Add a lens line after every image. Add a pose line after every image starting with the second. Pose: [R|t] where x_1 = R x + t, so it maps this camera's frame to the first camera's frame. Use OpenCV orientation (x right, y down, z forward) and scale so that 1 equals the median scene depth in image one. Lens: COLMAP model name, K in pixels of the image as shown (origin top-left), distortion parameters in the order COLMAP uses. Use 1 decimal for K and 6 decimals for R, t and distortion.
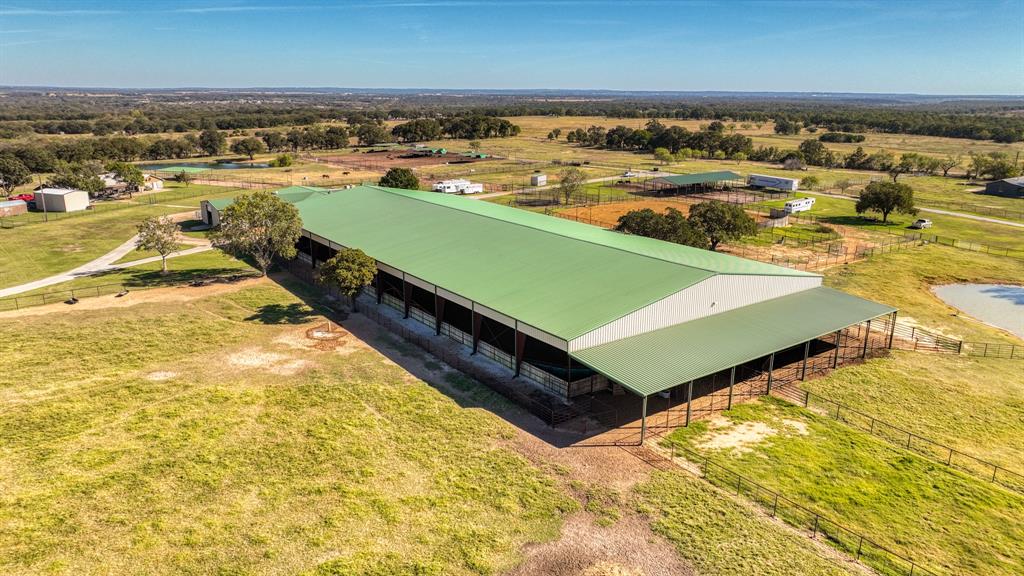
lens RADIAL K [[722.5, 0, 510.9], [0, 722.5, 289.0], [0, 0, 1]] dist [0.004072, 0.010448]
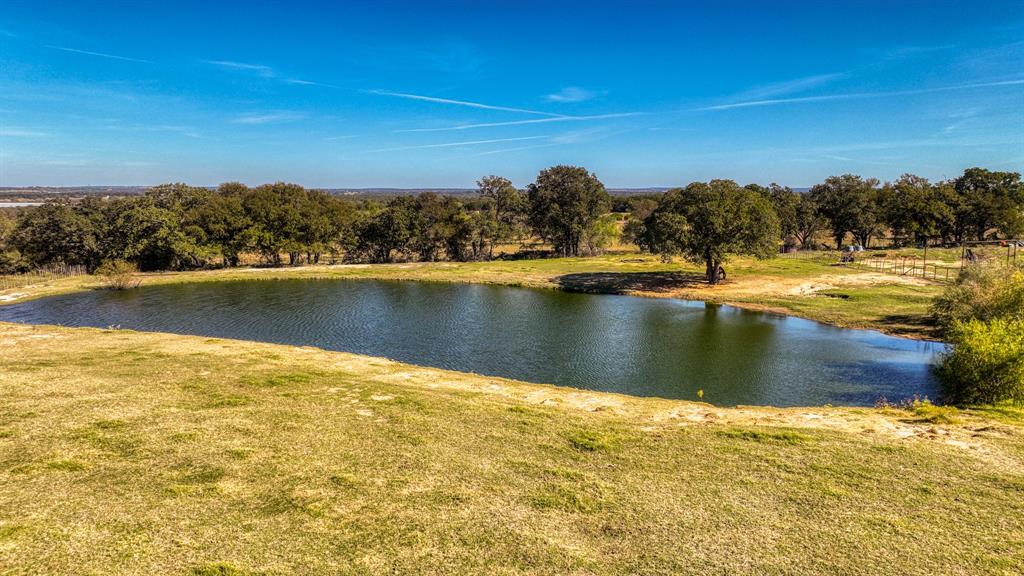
lens RADIAL K [[722.5, 0, 512.5], [0, 722.5, 288.2], [0, 0, 1]] dist [0.004072, 0.010448]
pose [[0.871261, 0.062947, -0.486766, -0.165370], [-0.127665, 0.986670, -0.100915, -0.079847], [0.473925, 0.150066, 0.867684, 0.425341]]
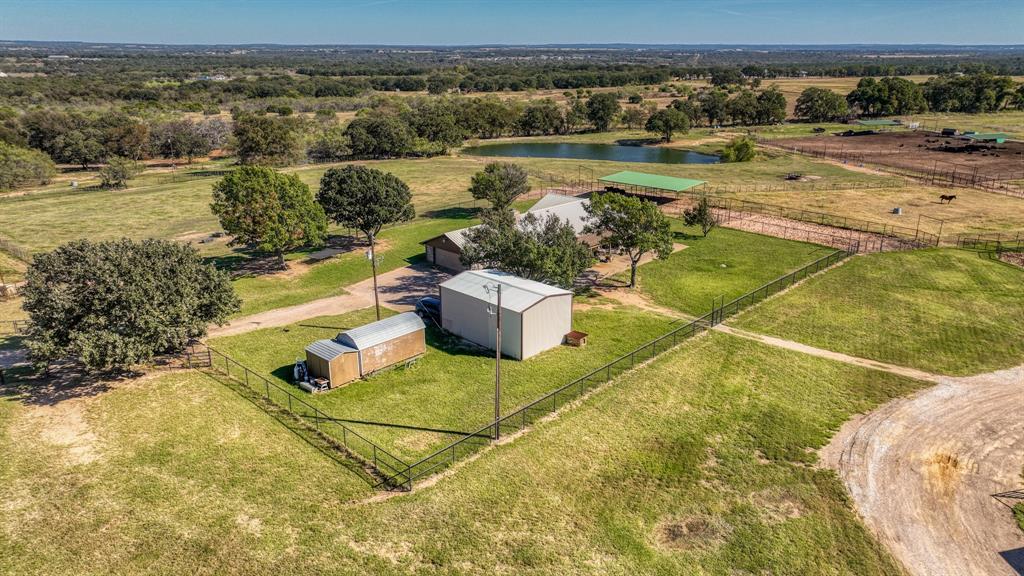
lens RADIAL K [[722.5, 0, 512.5], [0, 722.5, 286.4], [0, 0, 1]] dist [0.004072, 0.010448]
pose [[0.930735, 0.112021, -0.348114, -0.133416], [-0.093702, 0.993201, 0.069080, -0.043458], [0.353485, -0.031676, 0.934904, 0.180320]]
